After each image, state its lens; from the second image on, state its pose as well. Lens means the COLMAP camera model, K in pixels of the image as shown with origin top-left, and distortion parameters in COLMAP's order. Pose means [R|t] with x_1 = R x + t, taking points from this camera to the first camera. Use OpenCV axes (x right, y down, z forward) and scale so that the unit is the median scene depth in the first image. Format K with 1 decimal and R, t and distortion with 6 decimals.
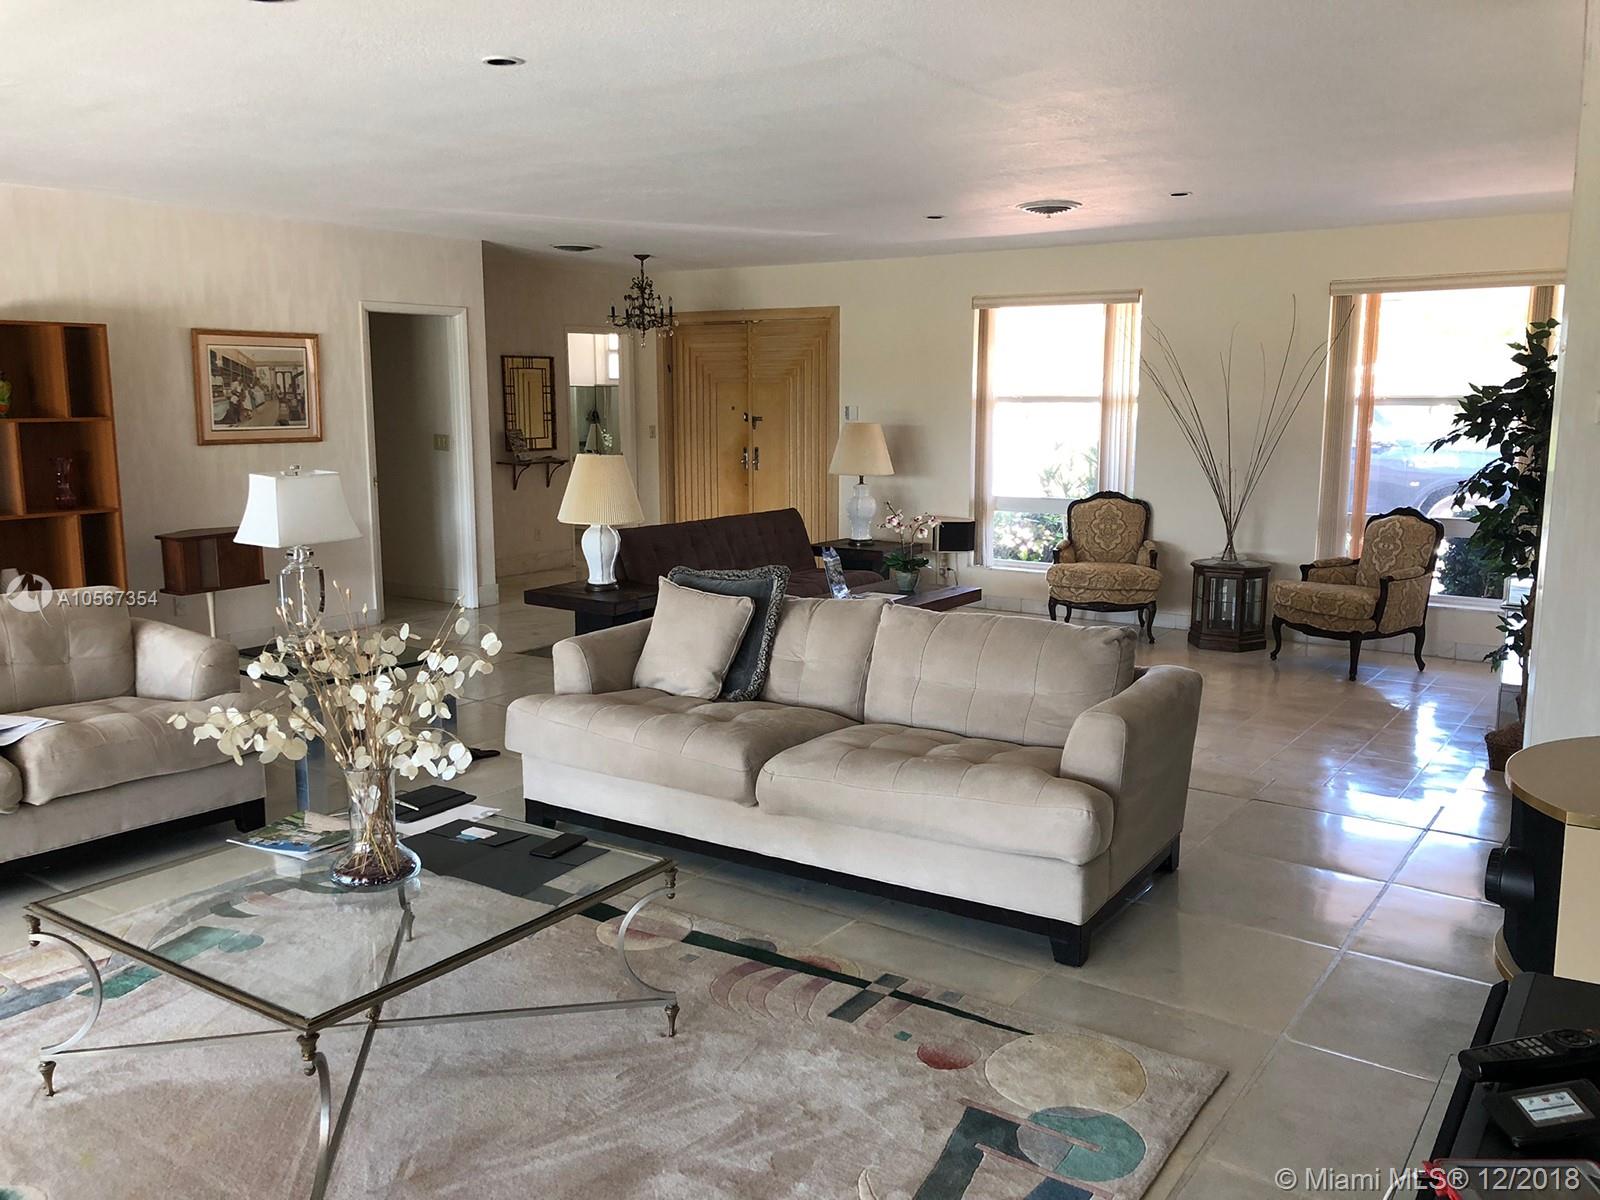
lens RADIAL K [[1298.1, 0, 798.6], [0, 1298.1, 596.3], [0, 0, 1]] dist [-0.003585, 0.004695]
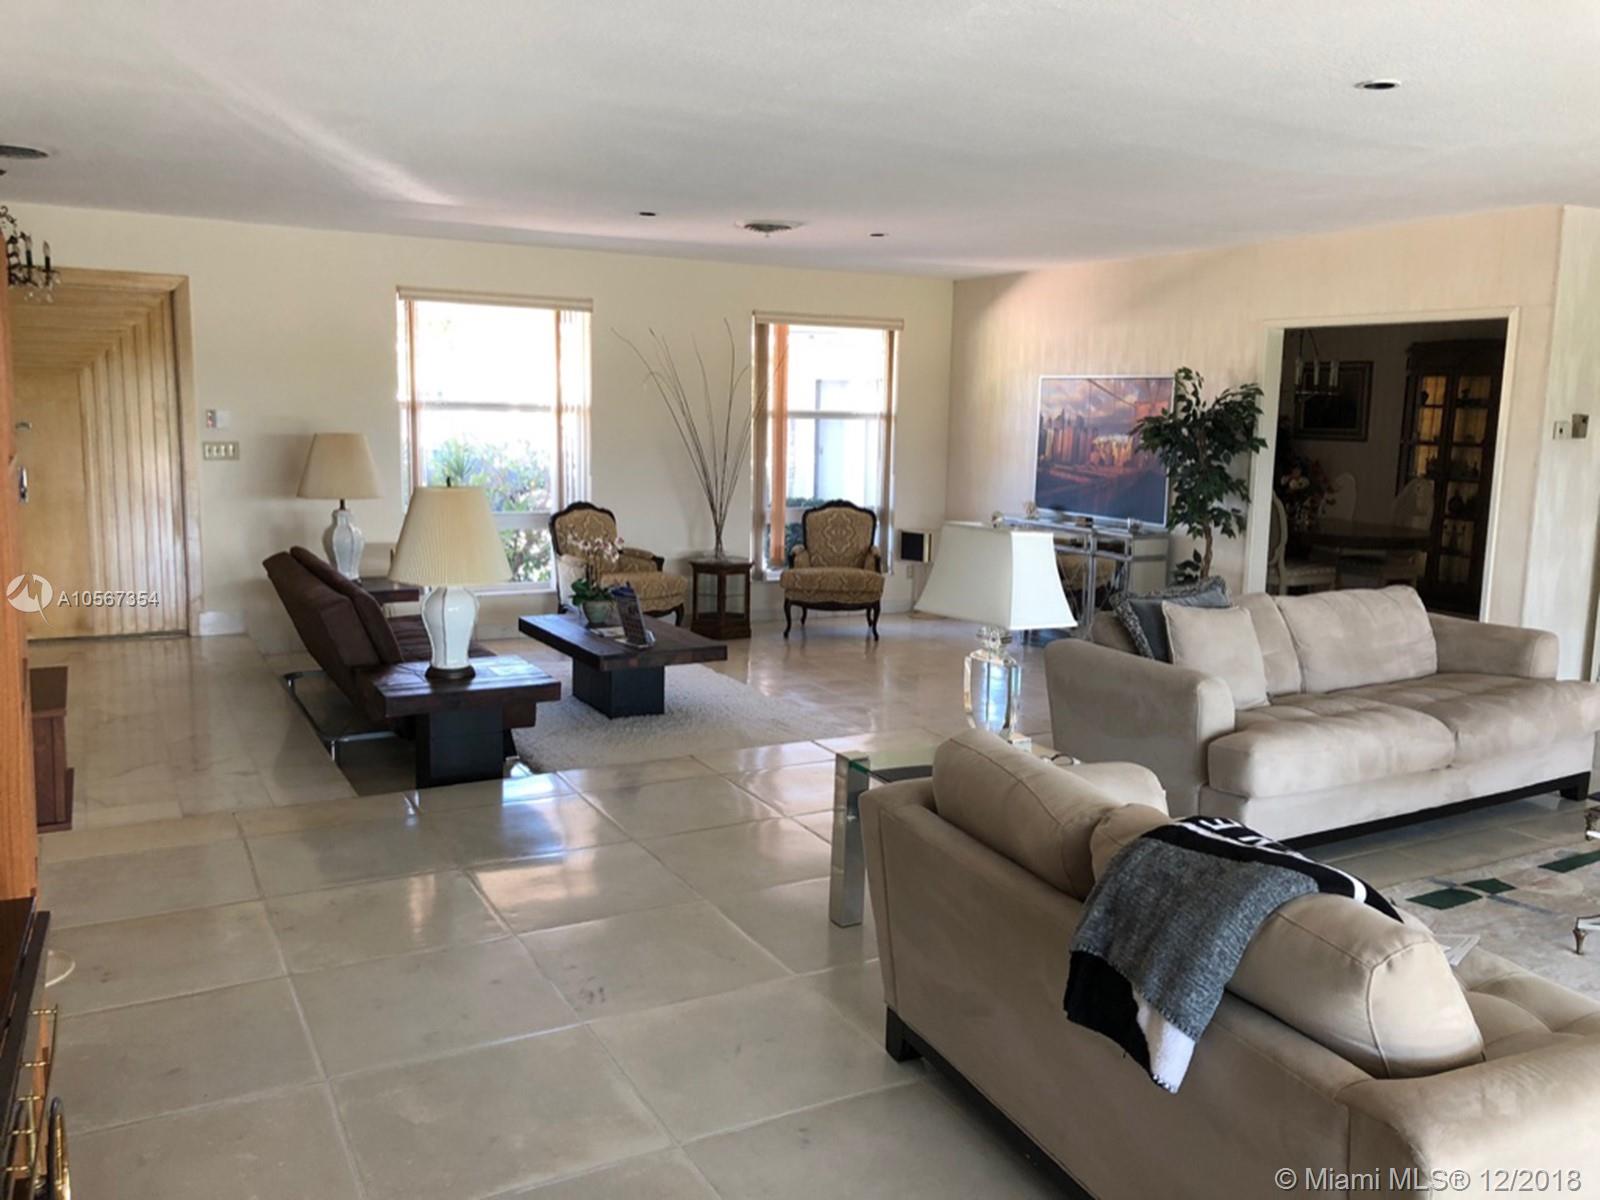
lens RADIAL K [[1298.1, 0, 799.2], [0, 1298.1, 605.0], [0, 0, 1]] dist [-0.003585, 0.004695]
pose [[0.449089, -0.122318, 0.885075, -0.625102], [0.111713, 0.990499, 0.080204, -0.070712], [-0.886476, 0.062855, 0.458486, 0.448819]]
